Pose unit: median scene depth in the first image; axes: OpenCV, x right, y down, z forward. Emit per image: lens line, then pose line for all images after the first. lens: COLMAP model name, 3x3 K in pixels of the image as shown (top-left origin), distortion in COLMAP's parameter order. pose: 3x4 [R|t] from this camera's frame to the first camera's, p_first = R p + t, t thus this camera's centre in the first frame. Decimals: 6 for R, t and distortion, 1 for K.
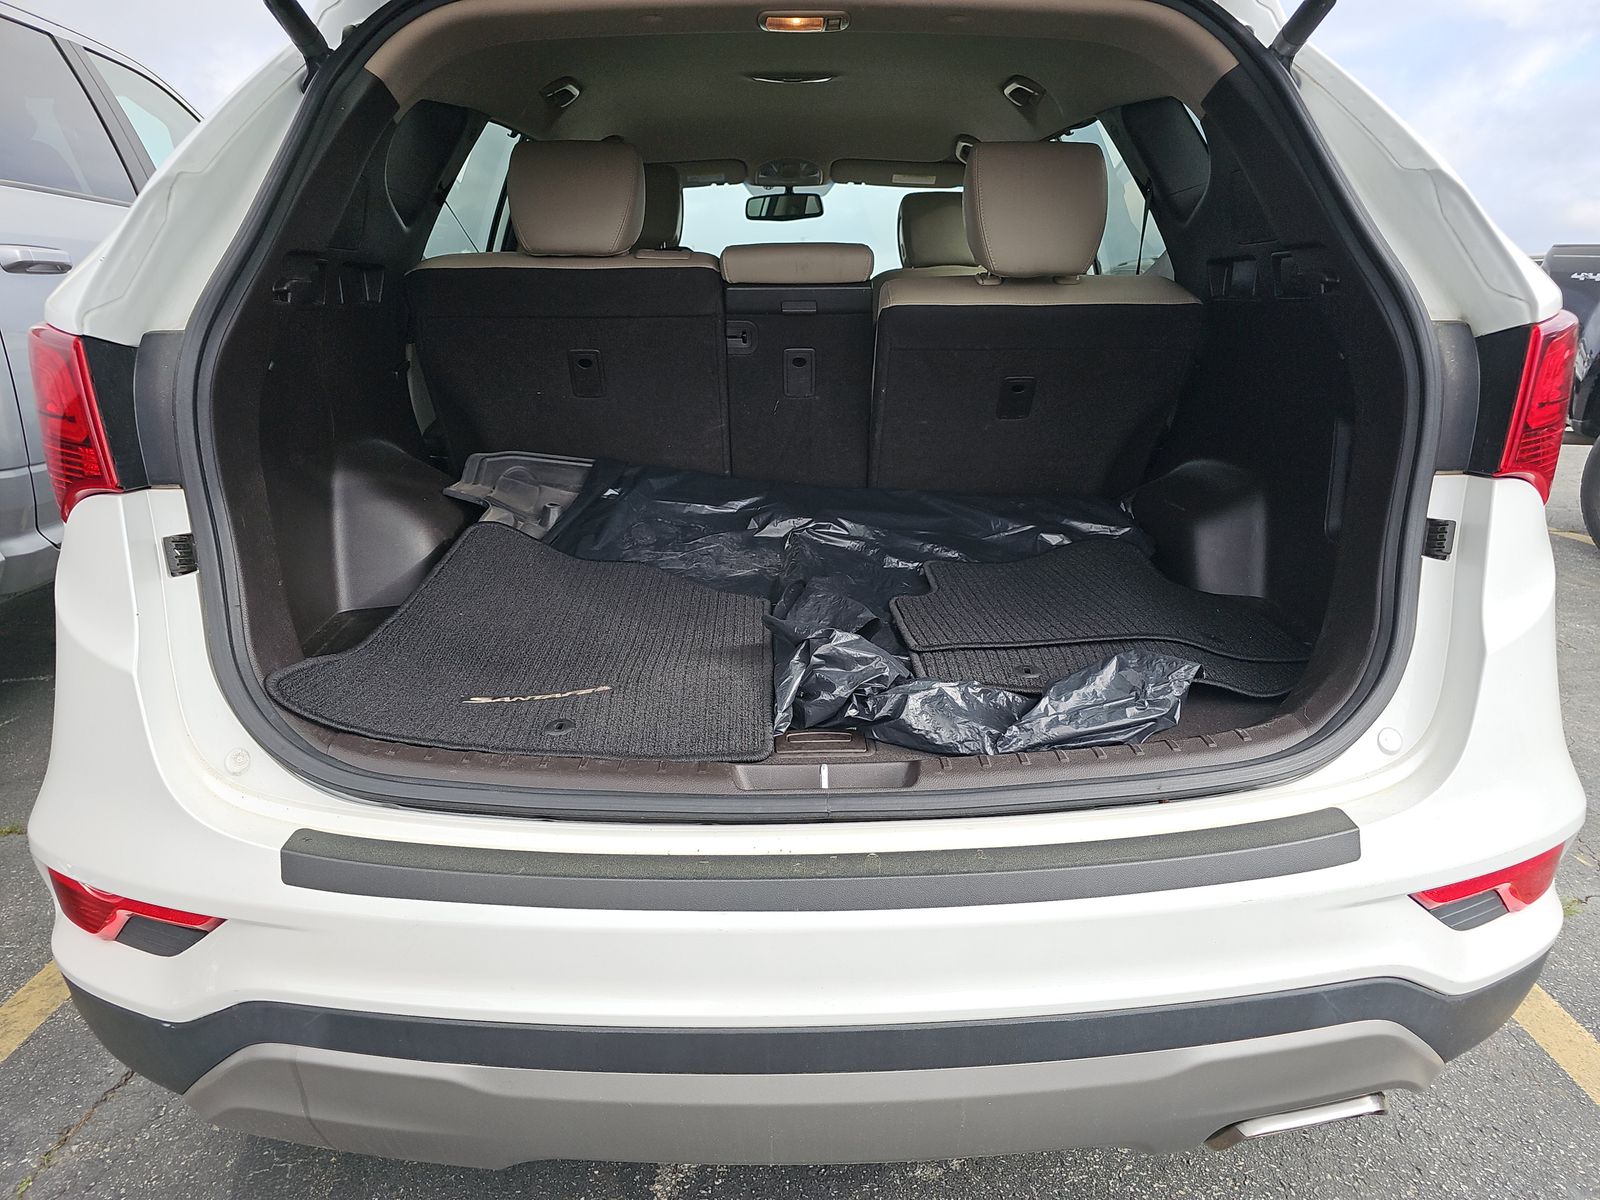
lens RADIAL K [[1066.3, 0, 803.5], [0, 1066.3, 602.6], [0, 0, 1]] dist [0.026690, -0.022157]
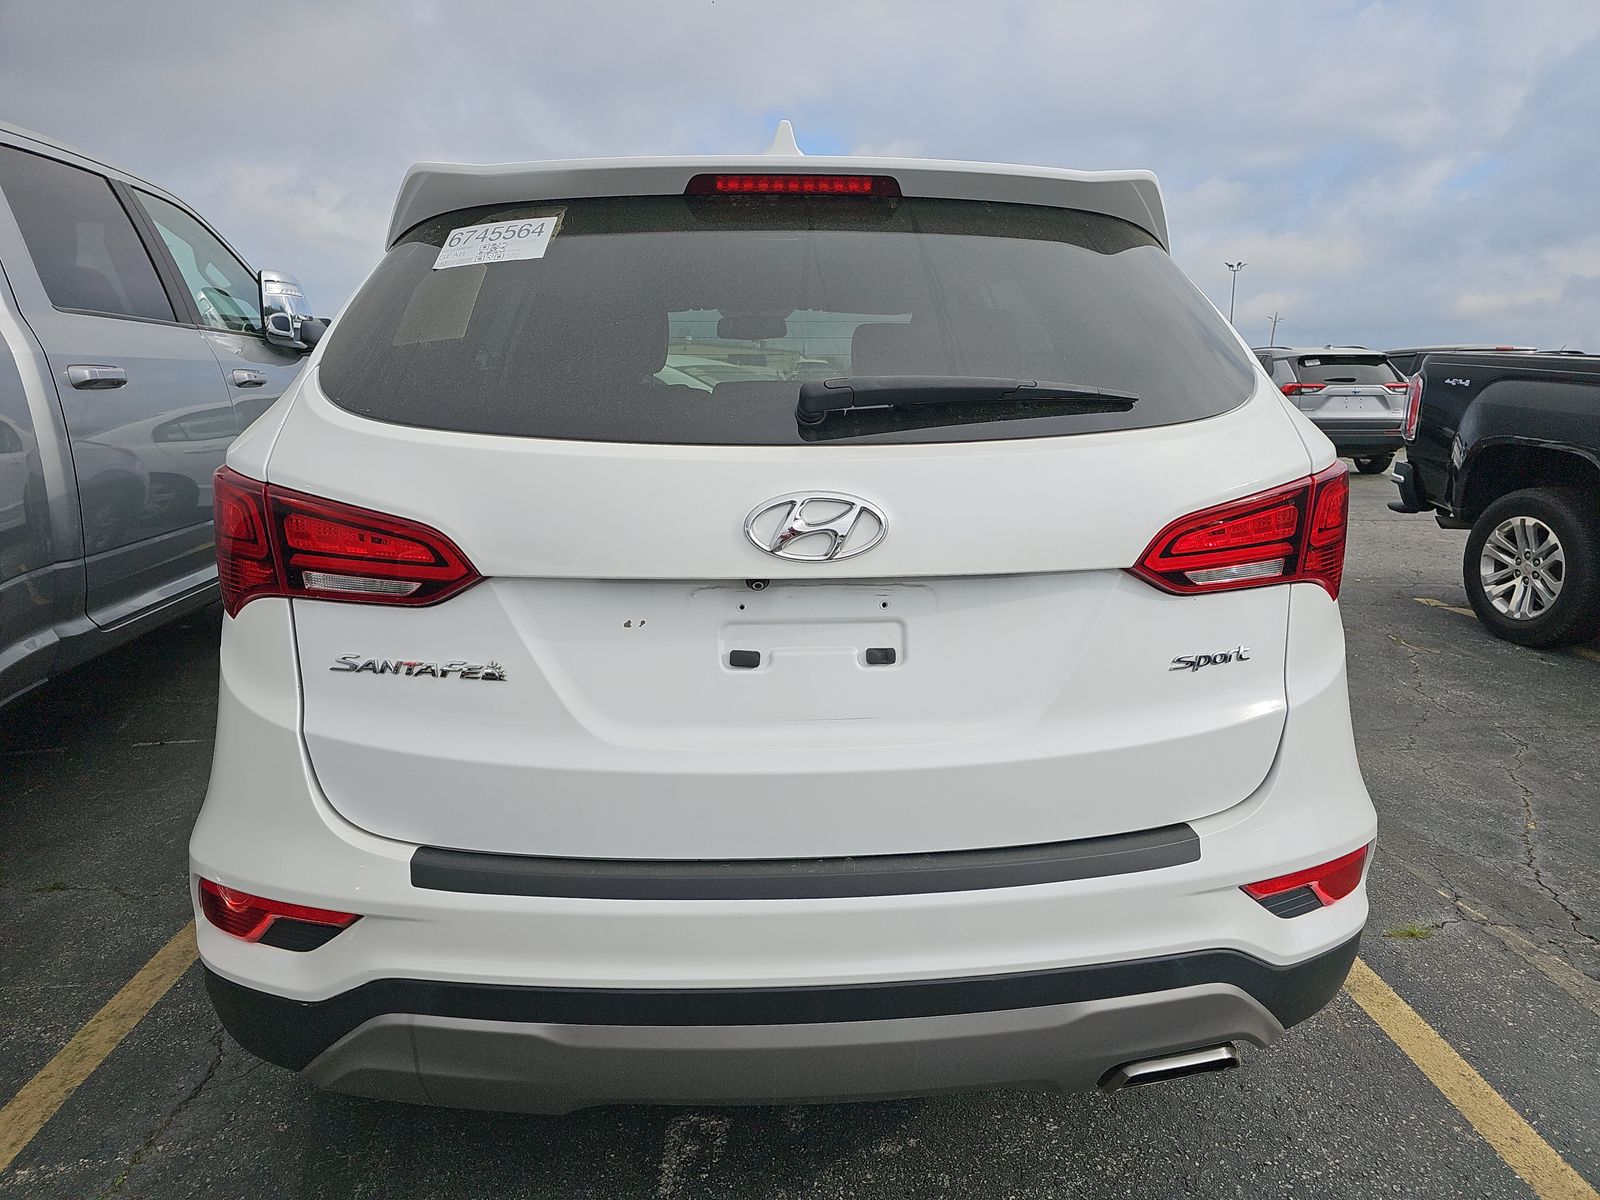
lens RADIAL K [[1066.3, 0, 794.4], [0, 1066.3, 585.9], [0, 0, 1]] dist [0.026690, -0.022157]
pose [[0.999244, -0.001873, 0.038832, -0.047306], [0.005100, 0.996524, -0.083151, 0.000651], [-0.038541, 0.083286, 0.995780, -0.322092]]
